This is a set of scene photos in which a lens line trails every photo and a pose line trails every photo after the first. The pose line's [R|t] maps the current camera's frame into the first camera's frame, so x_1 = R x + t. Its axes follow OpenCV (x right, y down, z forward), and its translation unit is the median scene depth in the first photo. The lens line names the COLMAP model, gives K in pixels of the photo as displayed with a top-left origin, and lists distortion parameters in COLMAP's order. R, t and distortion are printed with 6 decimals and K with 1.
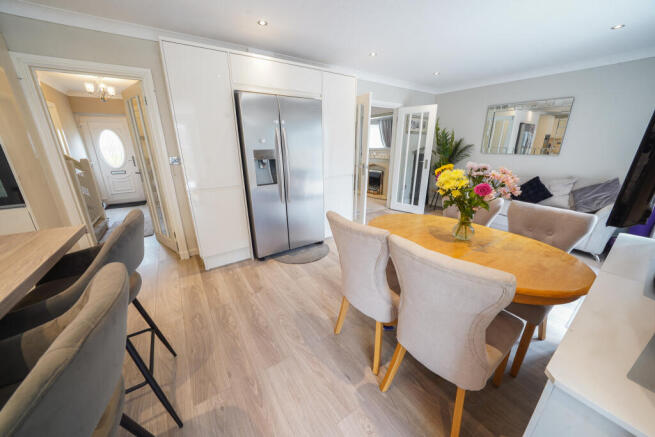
lens RADIAL K [[227.1, 0, 328.9], [0, 227.1, 215.8], [0, 0, 1]] dist [-0.021358, 0.000834]
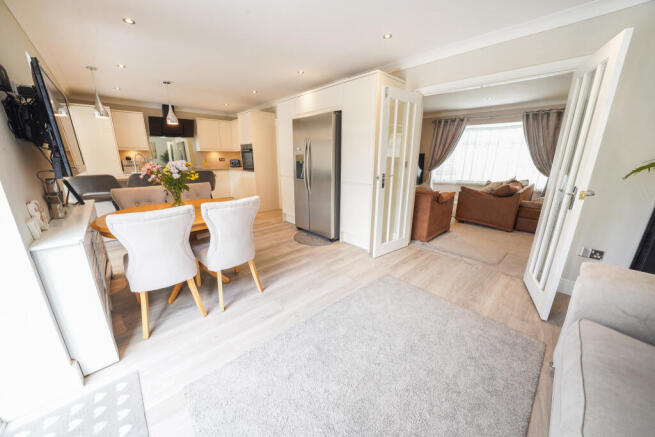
lens RADIAL K [[227.1, 0, 329.9], [0, 227.1, 217.6], [0, 0, 1]] dist [-0.021358, 0.000834]
pose [[0.191100, 0.277728, -0.941461, 1.109018], [-0.294976, 0.931052, 0.214782, -0.249408], [0.936200, 0.236663, 0.259847, 0.793488]]
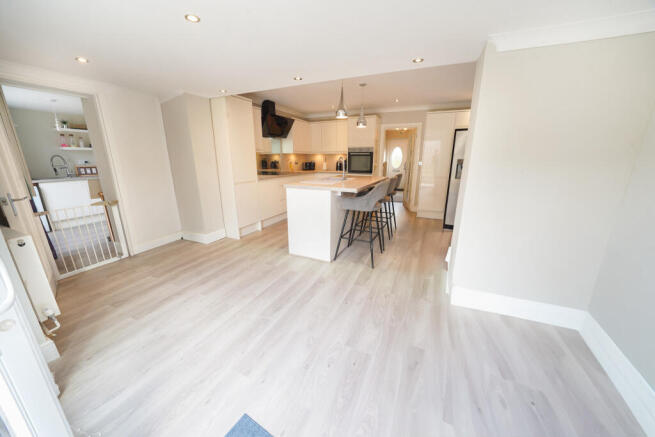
lens RADIAL K [[227.1, 0, 327.6], [0, 227.1, 219.2], [0, 0, 1]] dist [-0.021358, 0.000834]
pose [[0.523749, 0.219143, -0.823203, 0.654729], [-0.251955, 0.962961, 0.096046, 0.278998], [0.813760, 0.157107, 0.559564, -0.746811]]
